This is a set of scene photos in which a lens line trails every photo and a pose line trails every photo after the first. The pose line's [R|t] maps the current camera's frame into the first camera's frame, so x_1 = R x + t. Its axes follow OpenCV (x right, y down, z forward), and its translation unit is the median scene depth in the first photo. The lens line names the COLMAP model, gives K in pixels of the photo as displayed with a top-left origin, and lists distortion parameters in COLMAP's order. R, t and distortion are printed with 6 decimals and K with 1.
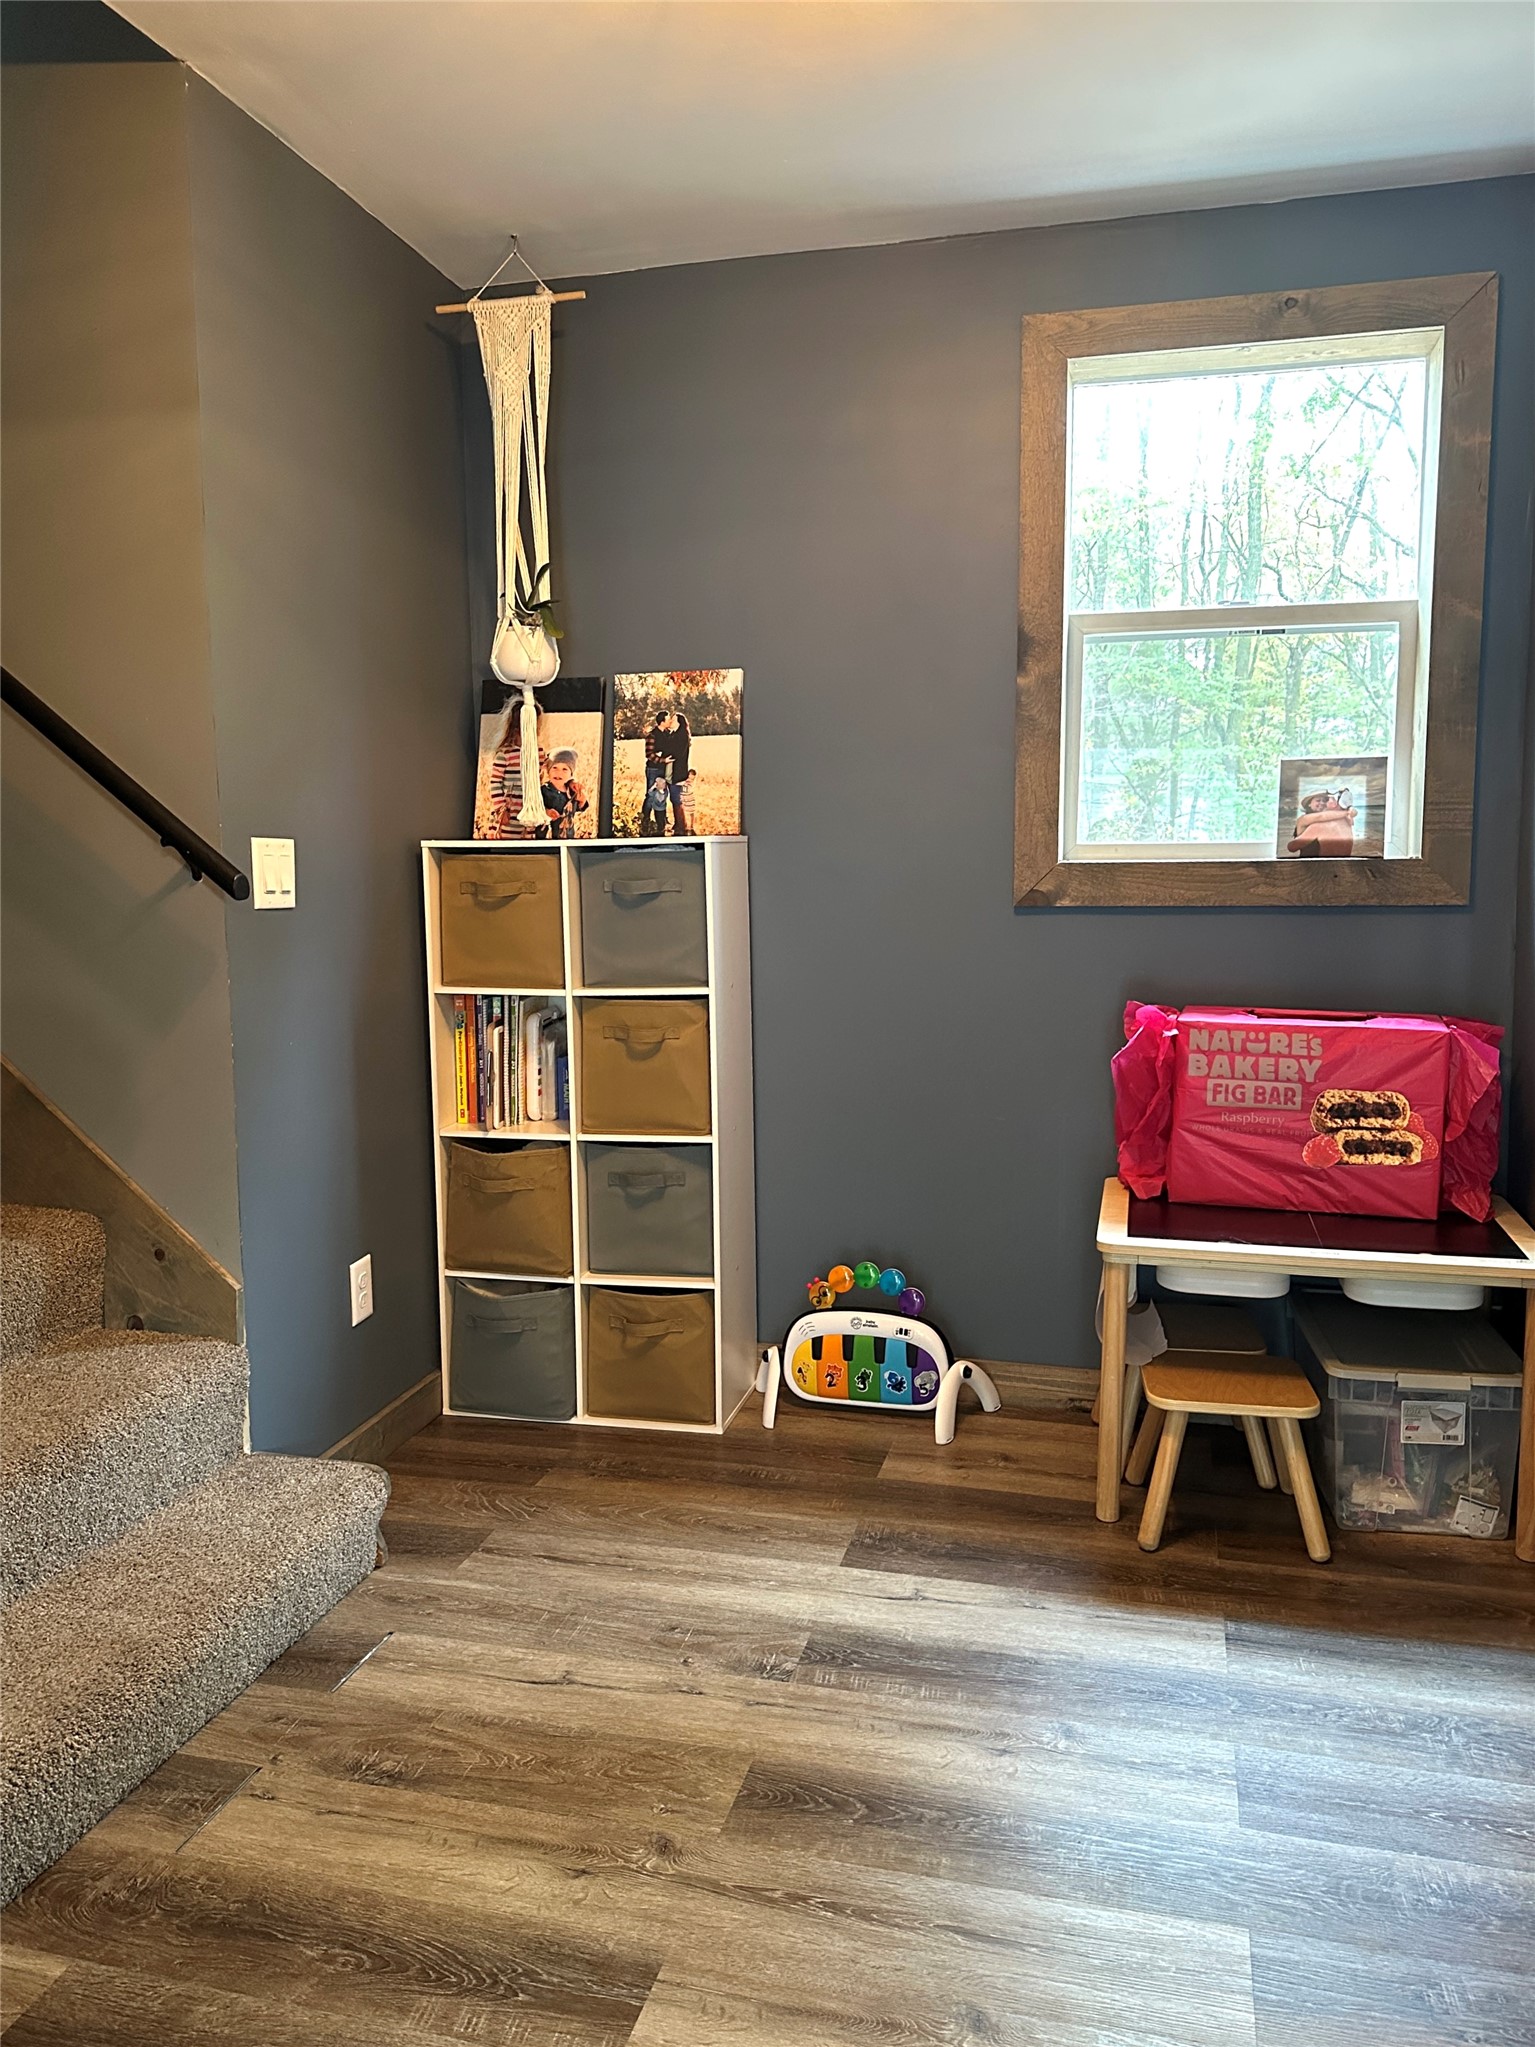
lens RADIAL K [[1720.4, 0, 767.5], [0, 1720.4, 1023.5], [0, 0, 1]] dist [0.161344, -0.329527]
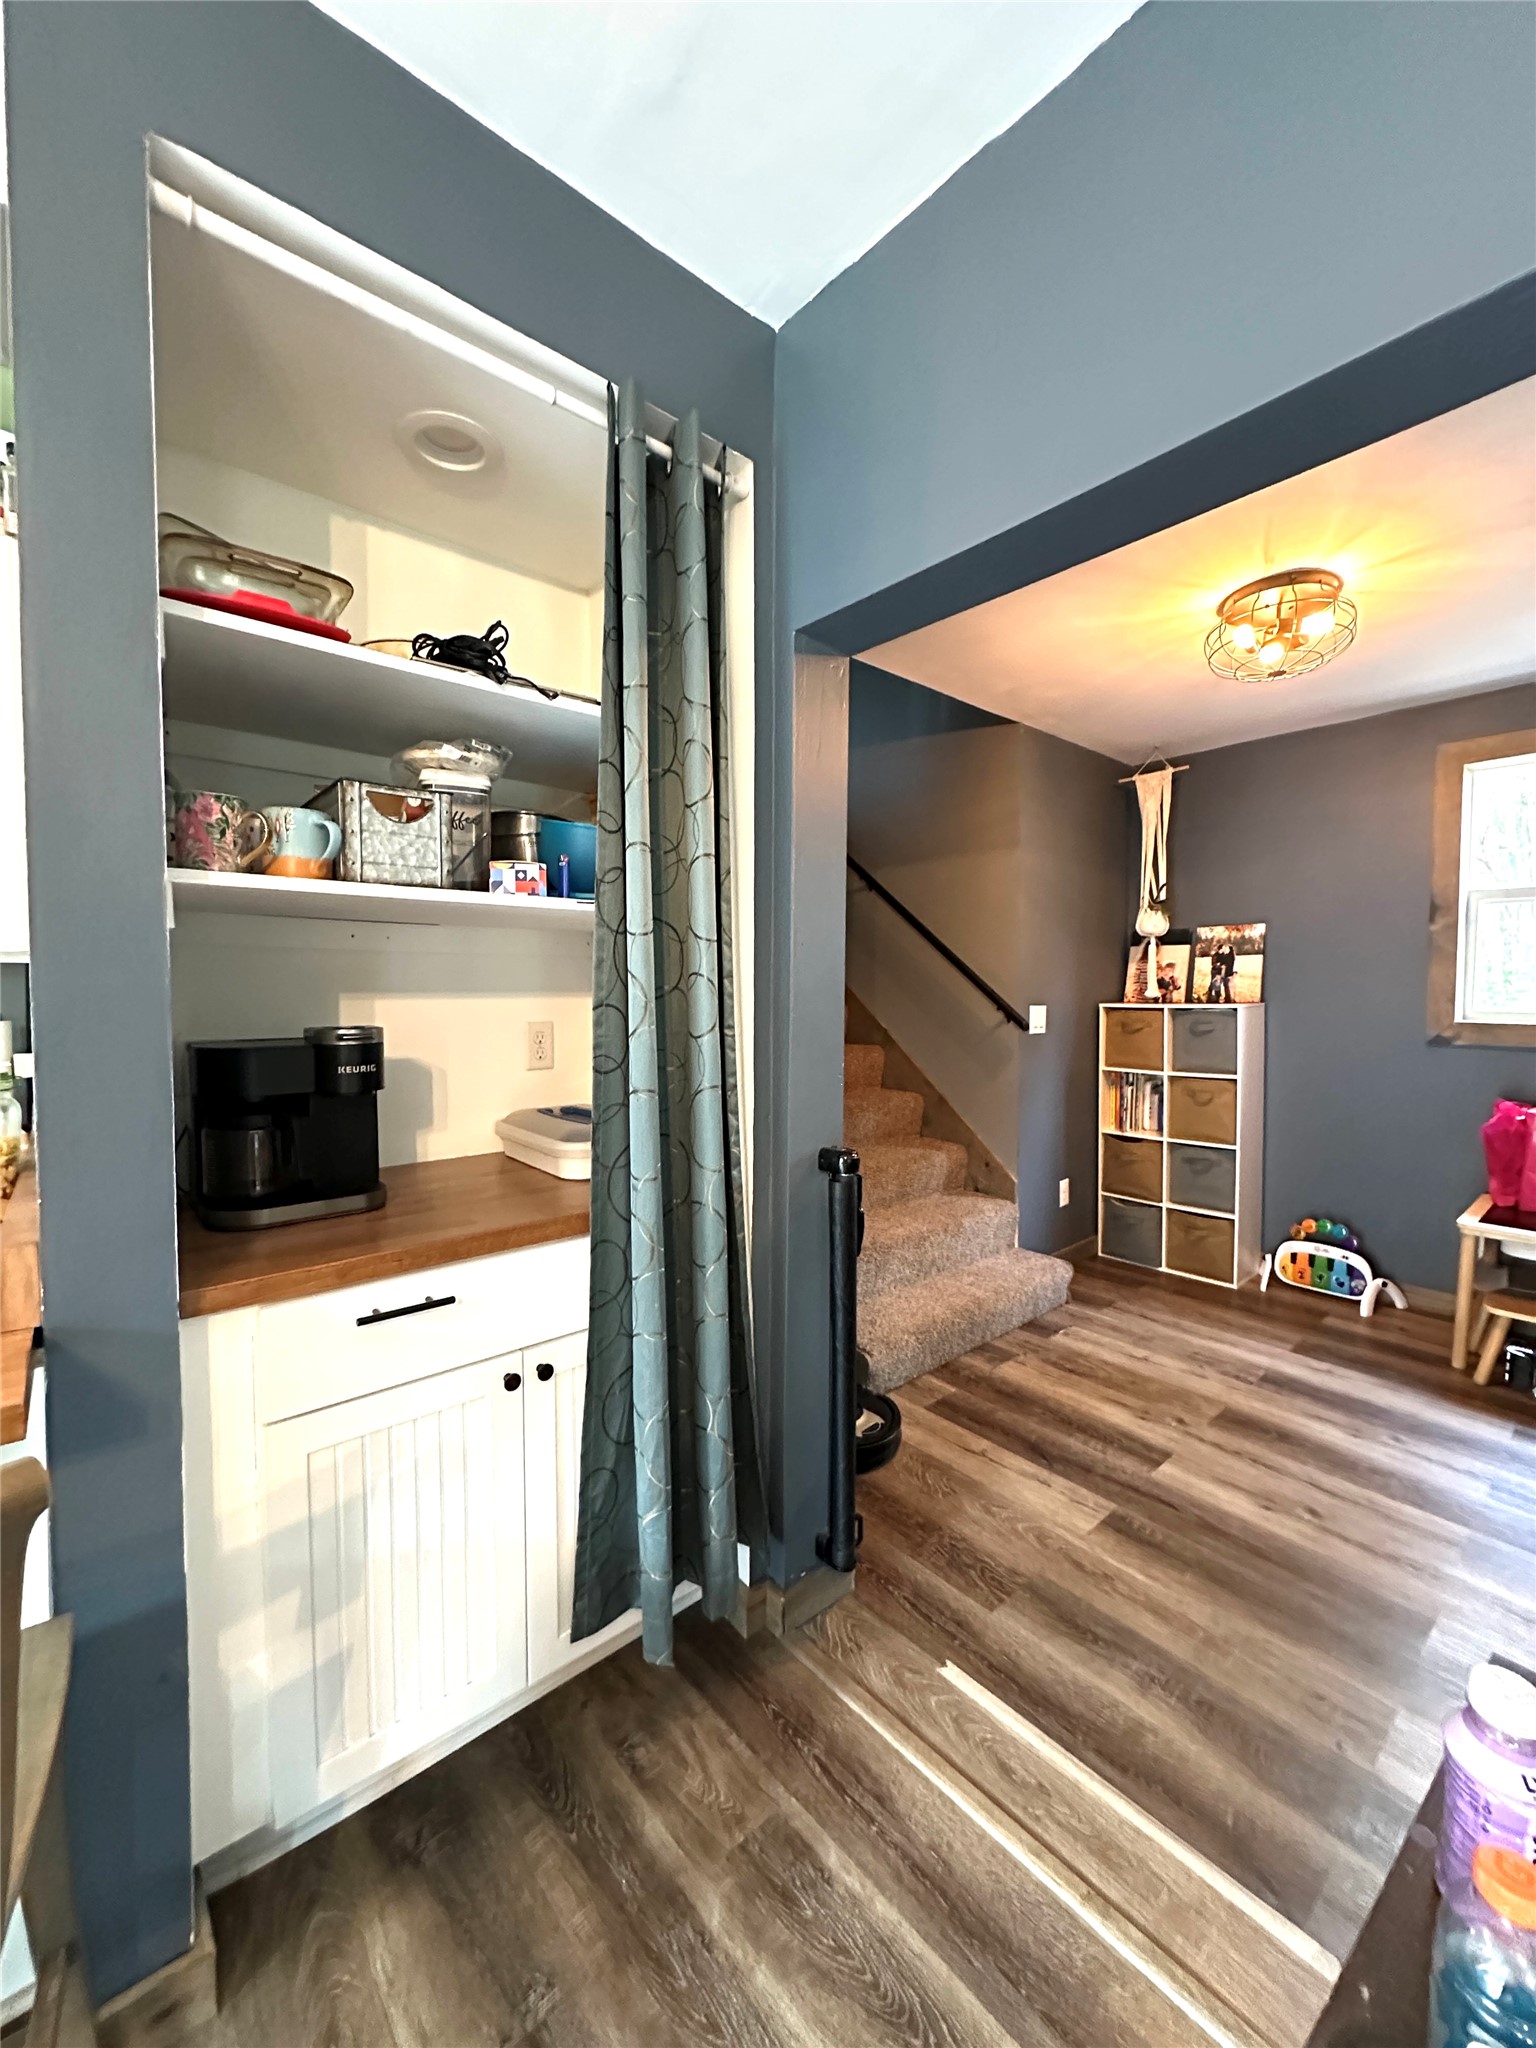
lens RADIAL K [[825.9, 0, 779.4], [0, 825.9, 1014.6], [0, 0, 1]] dist [-0.000534, 0.000086]
pose [[0.842241, 0.029433, -0.538296, 0.037736], [-0.067986, 0.996336, -0.051896, -0.004888], [0.534797, 0.080305, 0.841156, -0.171489]]
